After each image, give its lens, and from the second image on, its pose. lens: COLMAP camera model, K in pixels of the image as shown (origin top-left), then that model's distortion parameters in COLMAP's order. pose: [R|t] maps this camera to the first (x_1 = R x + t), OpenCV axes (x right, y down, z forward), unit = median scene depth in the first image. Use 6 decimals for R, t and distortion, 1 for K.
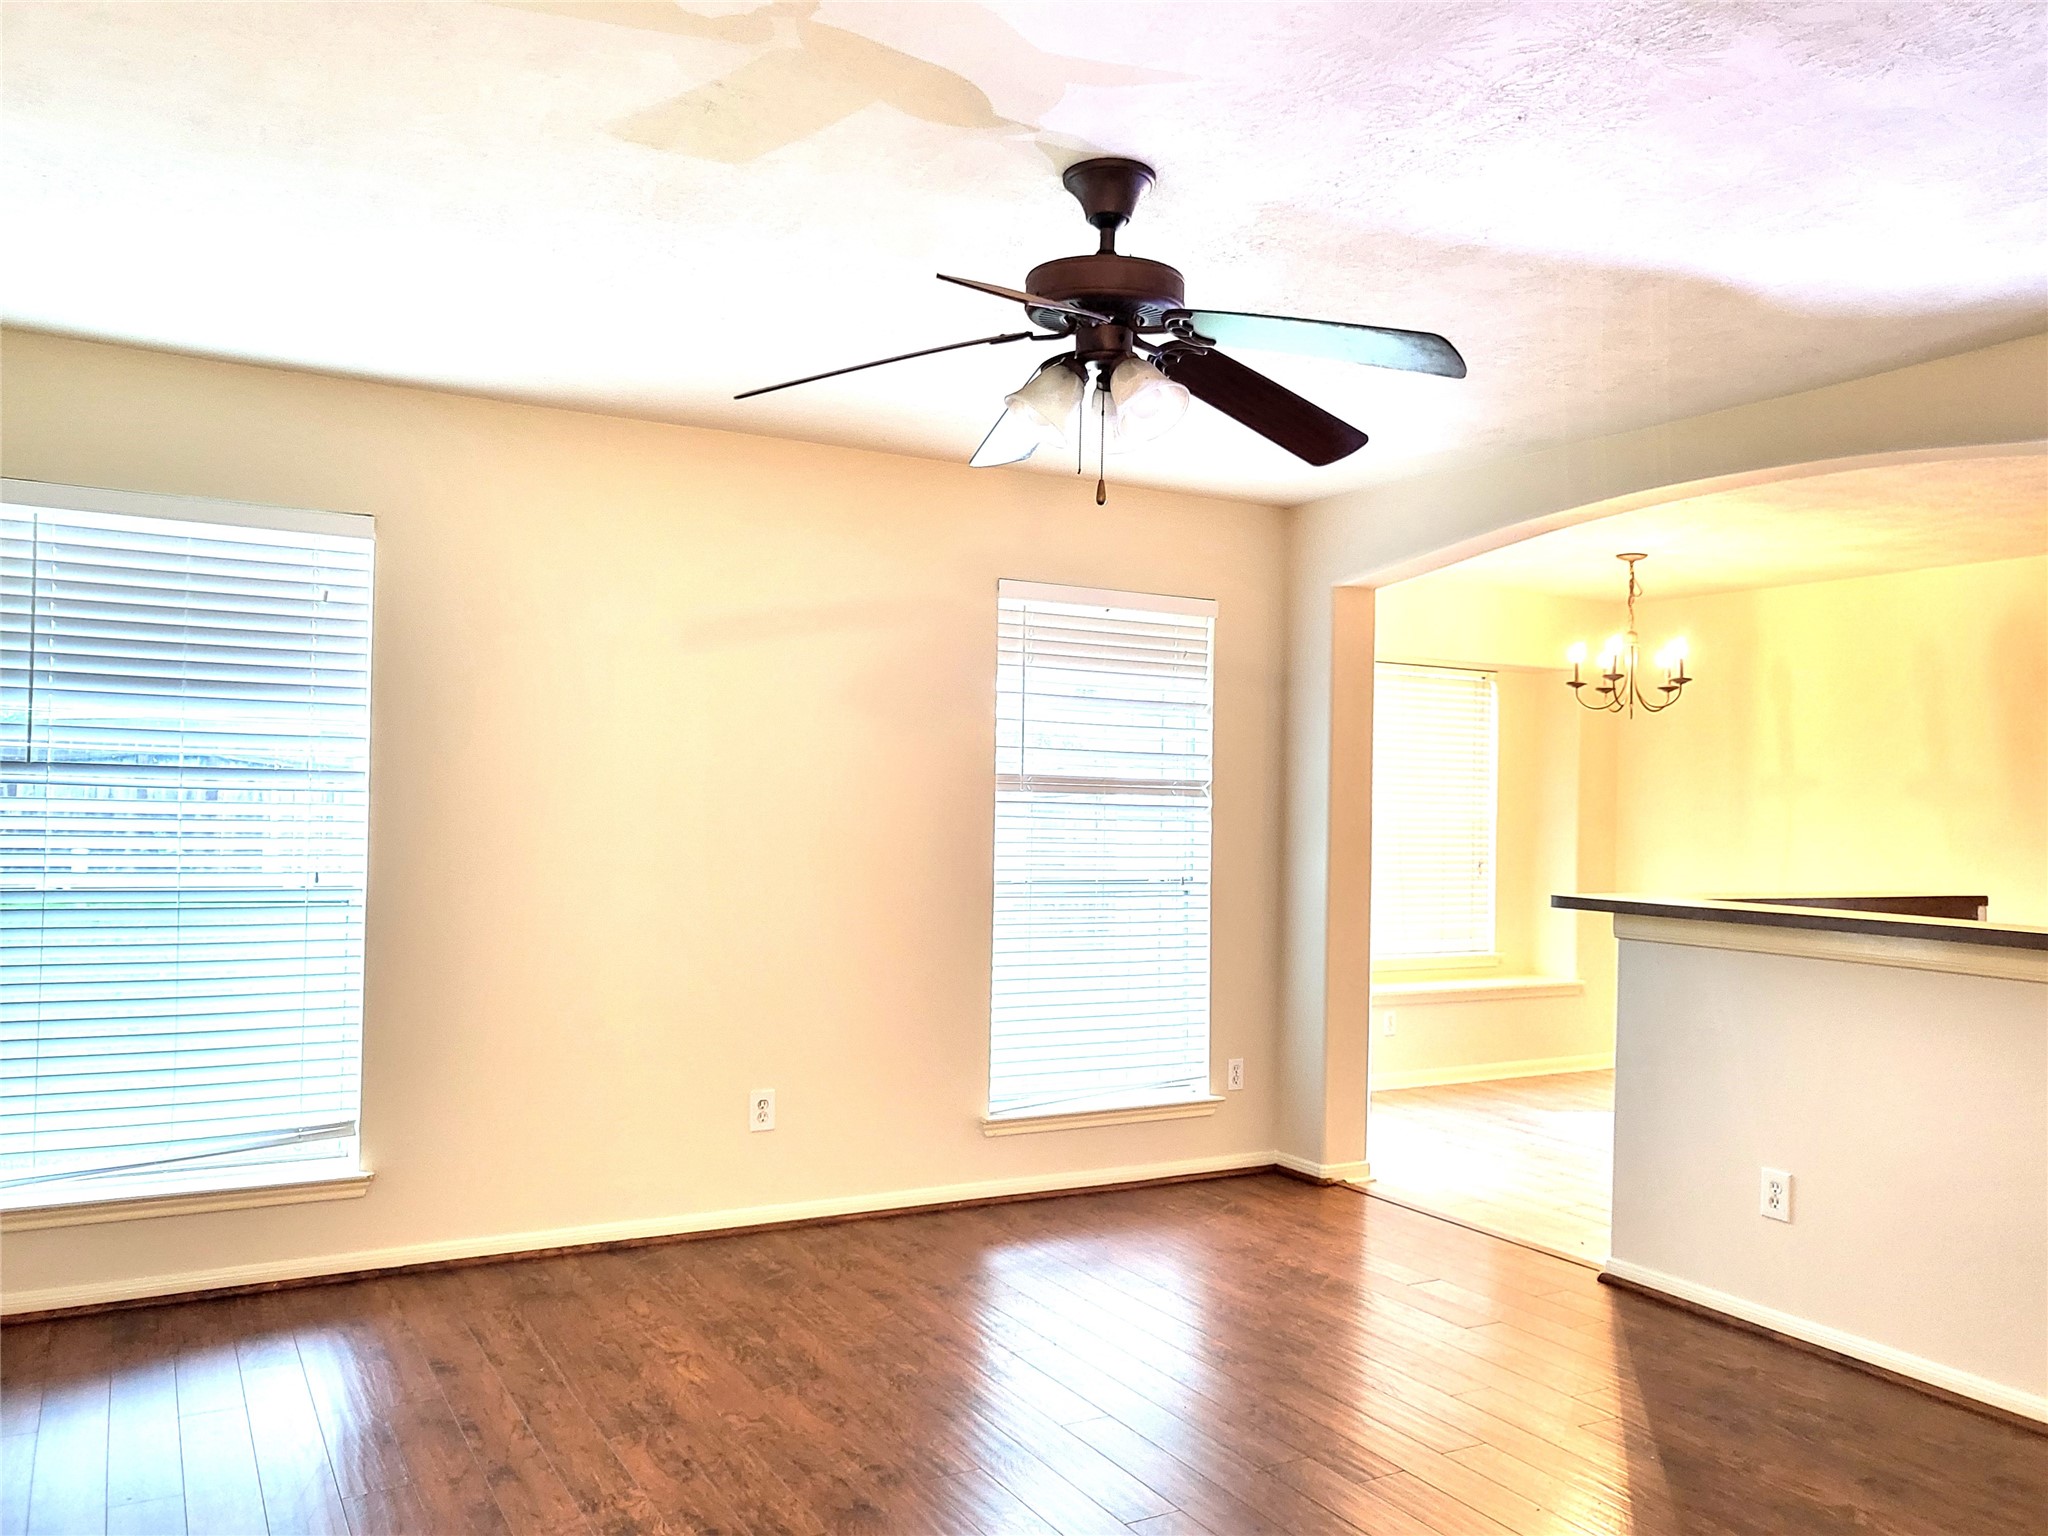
lens RADIAL K [[1587.1, 0, 1026.9], [0, 1587.1, 780.5], [0, 0, 1]] dist [-0.079392, 0.171529]
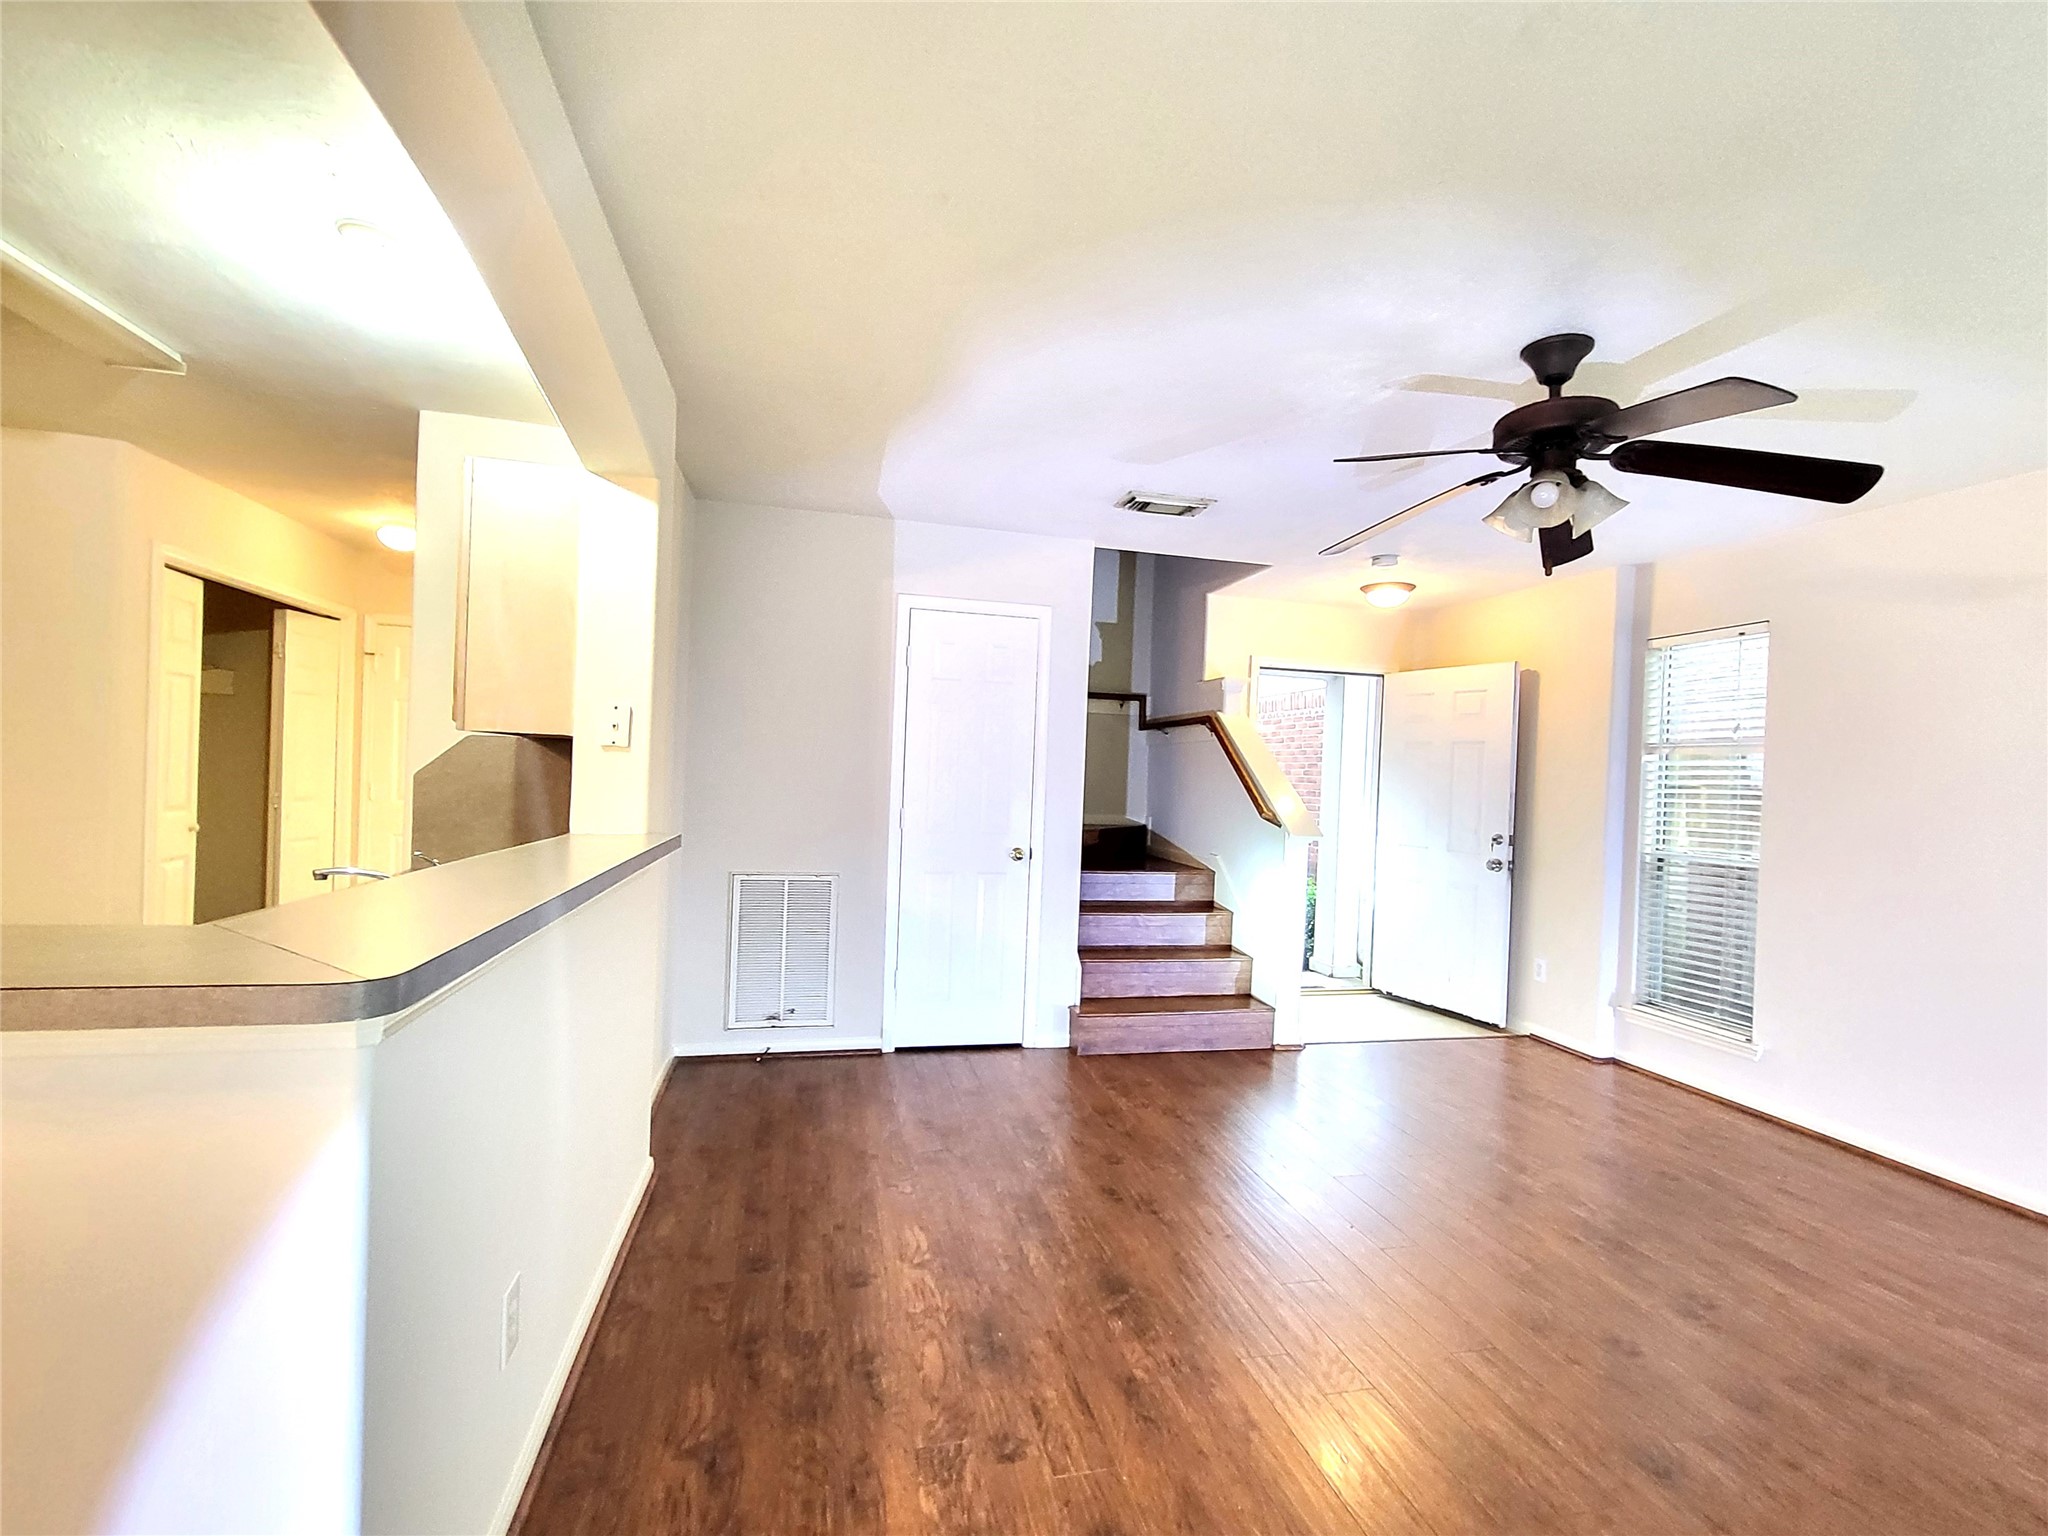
lens RADIAL K [[900.9, 0, 1024.4], [0, 900.9, 775.6], [0, 0, 1]] dist [0.001791, -0.000197]
pose [[-0.959039, -0.059493, 0.276955, 0.202282], [-0.062581, 0.998037, -0.002313, 0.030106], [-0.276274, -0.019551, -0.960880, 1.447799]]
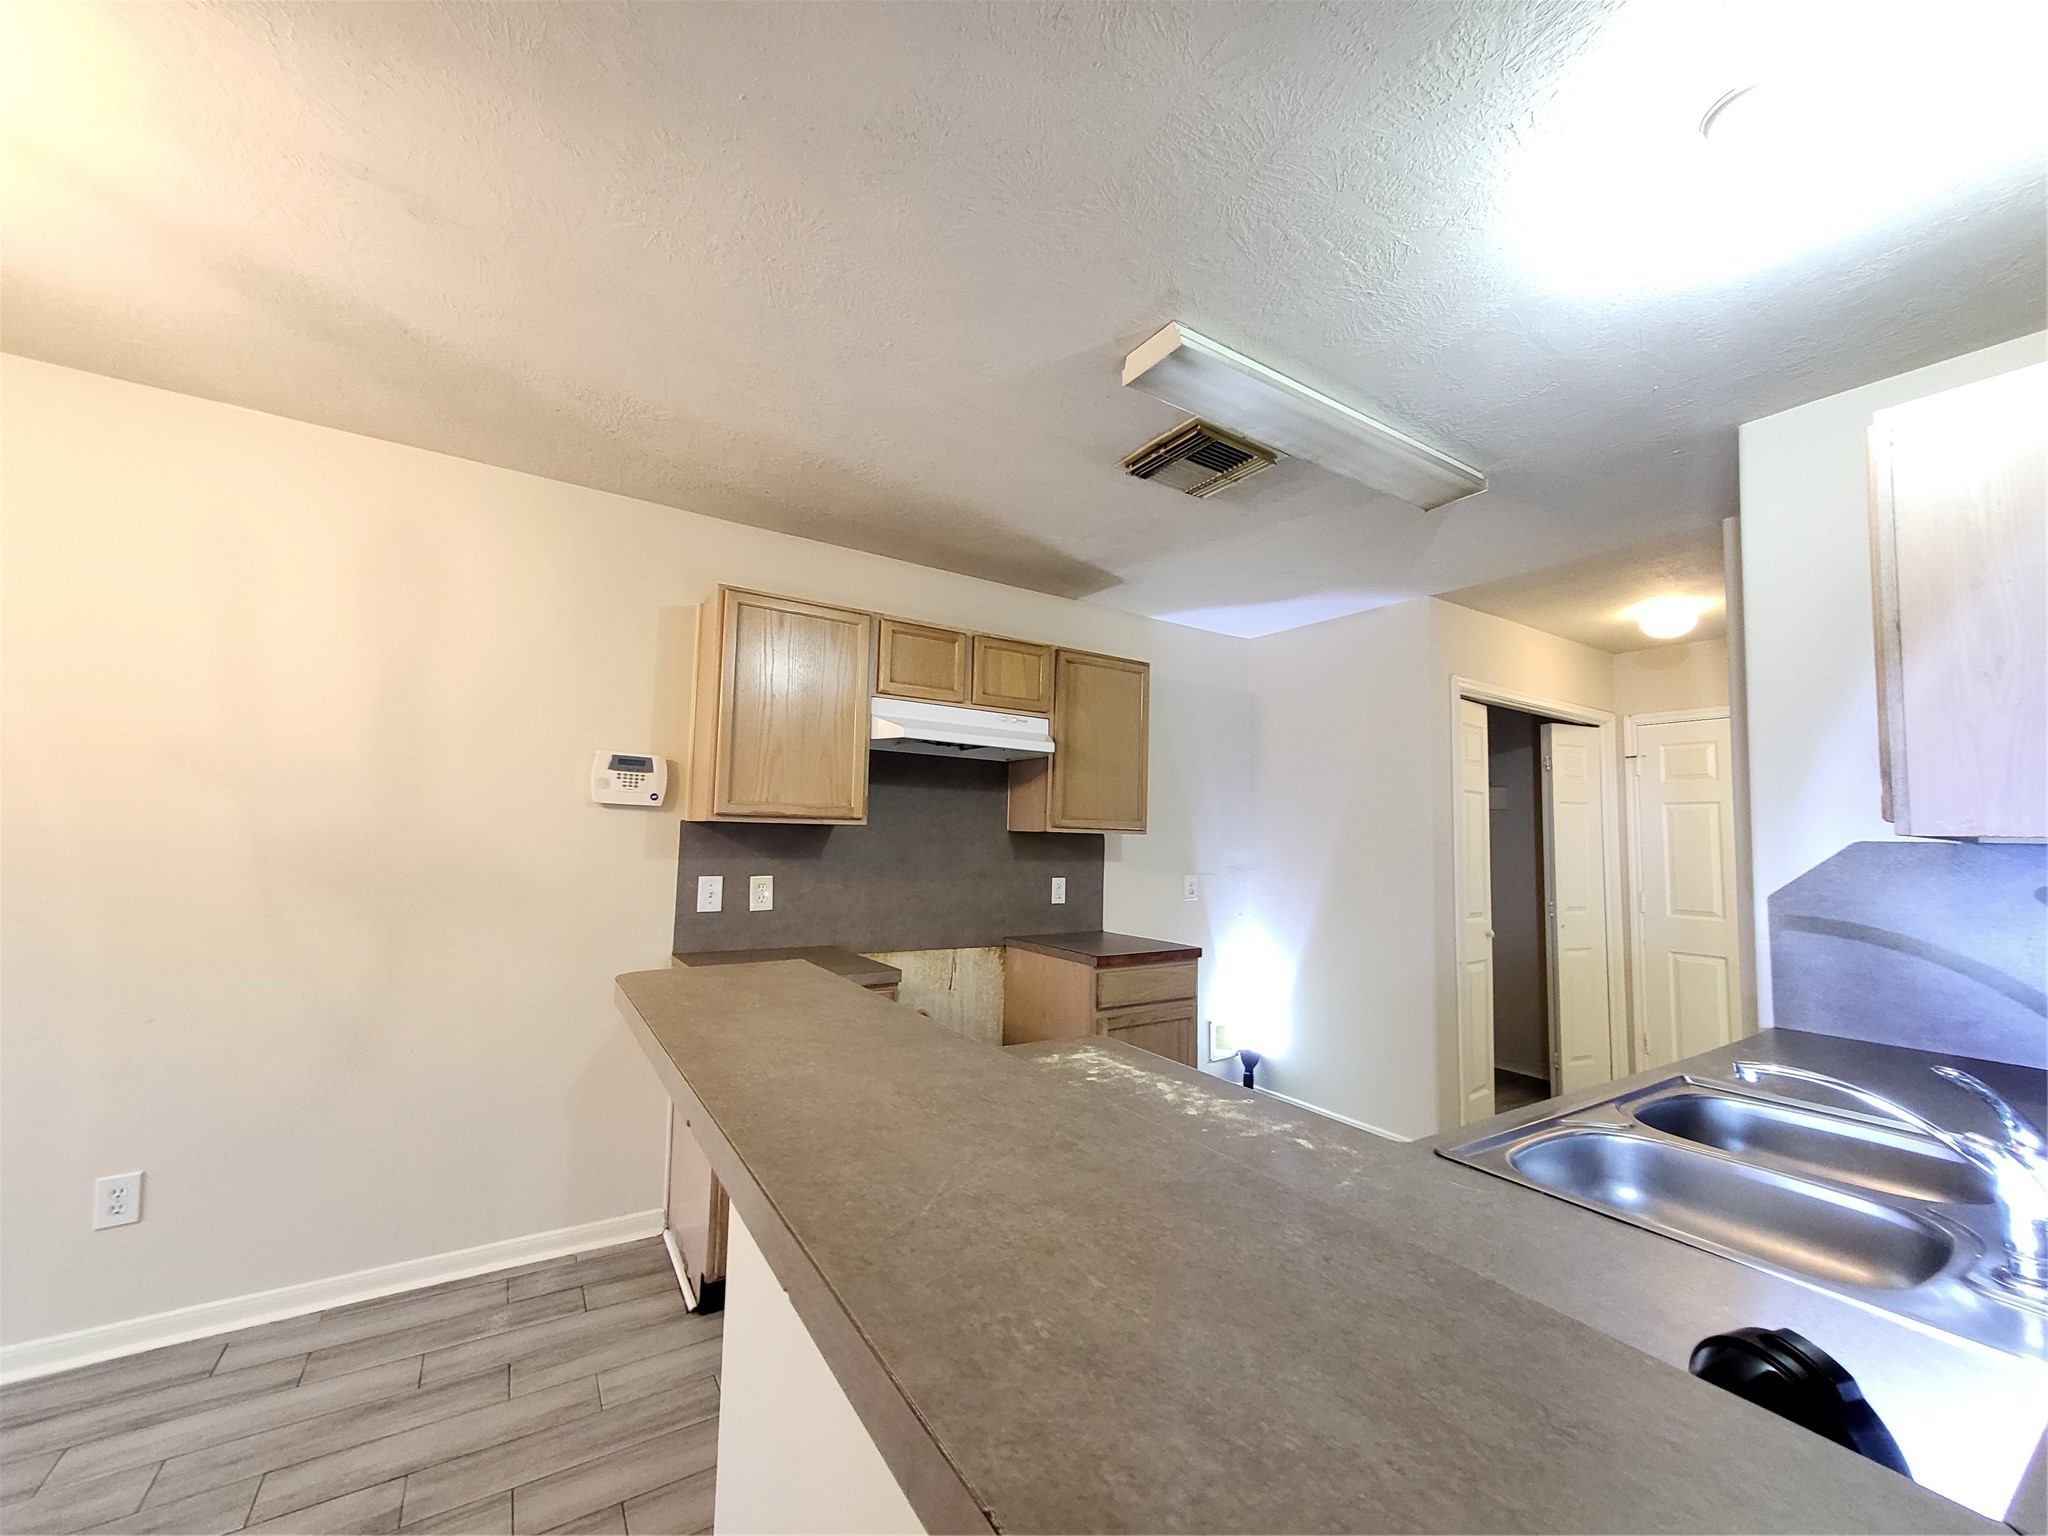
lens RADIAL K [[802.6, 0, 1026.2], [0, 802.6, 779.2], [0, 0, 1]] dist [-0.000050, -0.000061]
pose [[-0.059314, 0.046971, 0.997134, 0.452628], [-0.039345, 0.998006, -0.049352, 0.028419], [-0.997464, -0.042160, -0.057348, 1.344062]]
